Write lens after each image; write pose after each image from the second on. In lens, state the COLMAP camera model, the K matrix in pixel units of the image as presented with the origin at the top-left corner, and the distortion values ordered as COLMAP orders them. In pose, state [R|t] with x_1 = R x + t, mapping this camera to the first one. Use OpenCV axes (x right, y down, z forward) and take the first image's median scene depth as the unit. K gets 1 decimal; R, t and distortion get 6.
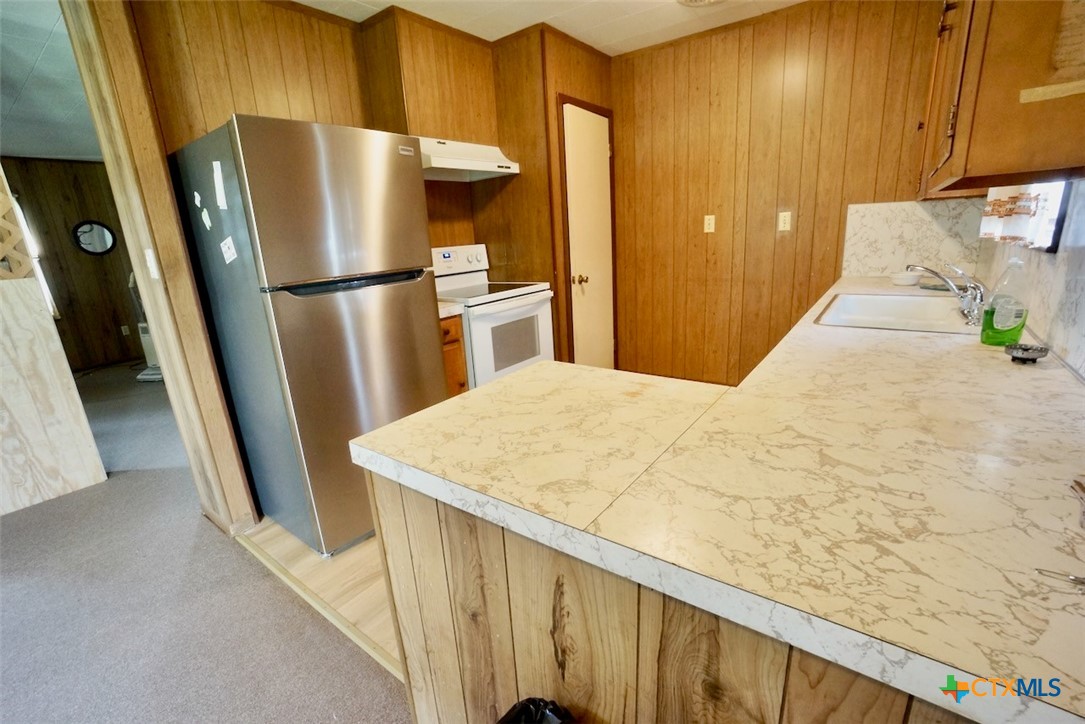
lens RADIAL K [[477.6, 0, 536.0], [0, 477.6, 366.4], [0, 0, 1]] dist [-0.063327, 0.023862]
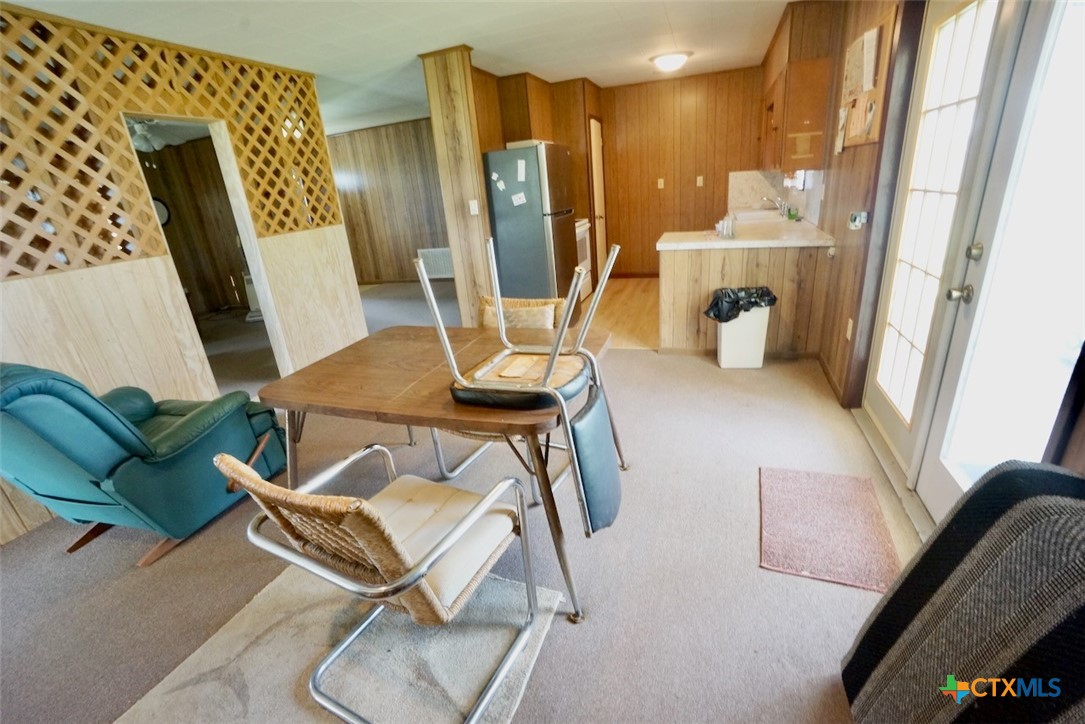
lens RADIAL K [[477.6, 0, 536.0], [0, 477.6, 366.4], [0, 0, 1]] dist [-0.063327, 0.023862]
pose [[0.954372, -0.132248, 0.267740, -0.765763], [0.112550, 0.989768, 0.087697, 0.212424], [-0.276598, -0.053562, 0.959492, -0.757383]]
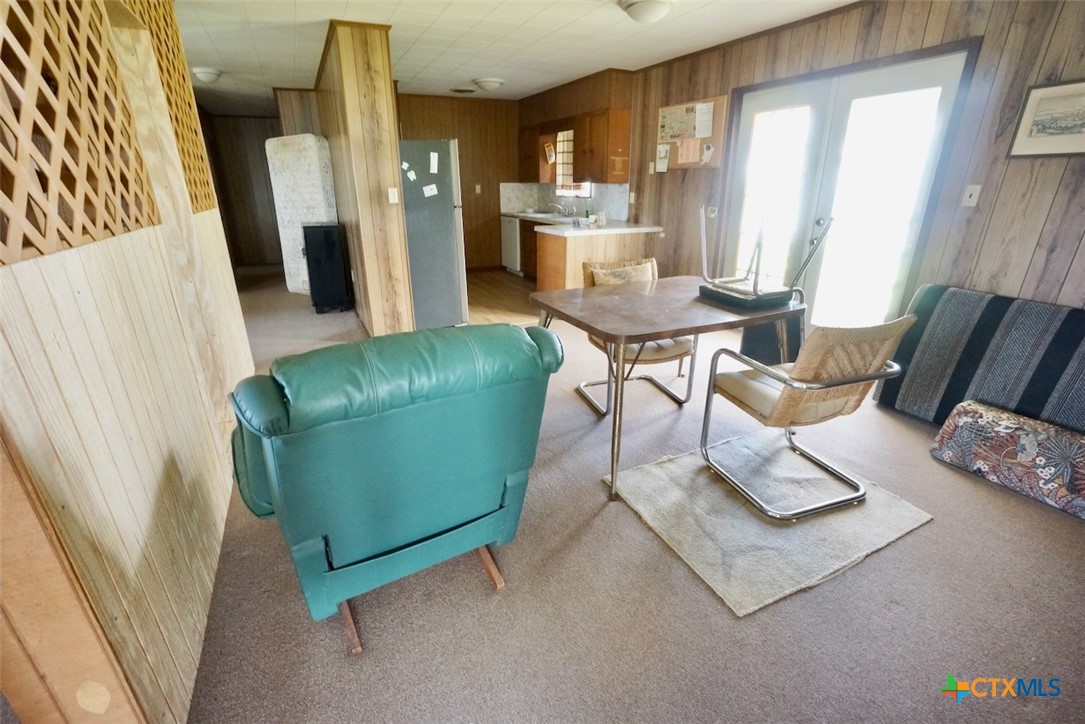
lens RADIAL K [[477.6, 0, 536.0], [0, 477.6, 366.4], [0, 0, 1]] dist [-0.063327, 0.023862]
pose [[0.456134, -0.271938, 0.847344, -1.551523], [0.222860, 0.956732, 0.187076, 0.153521], [-0.861554, 0.103507, 0.497002, -0.311464]]
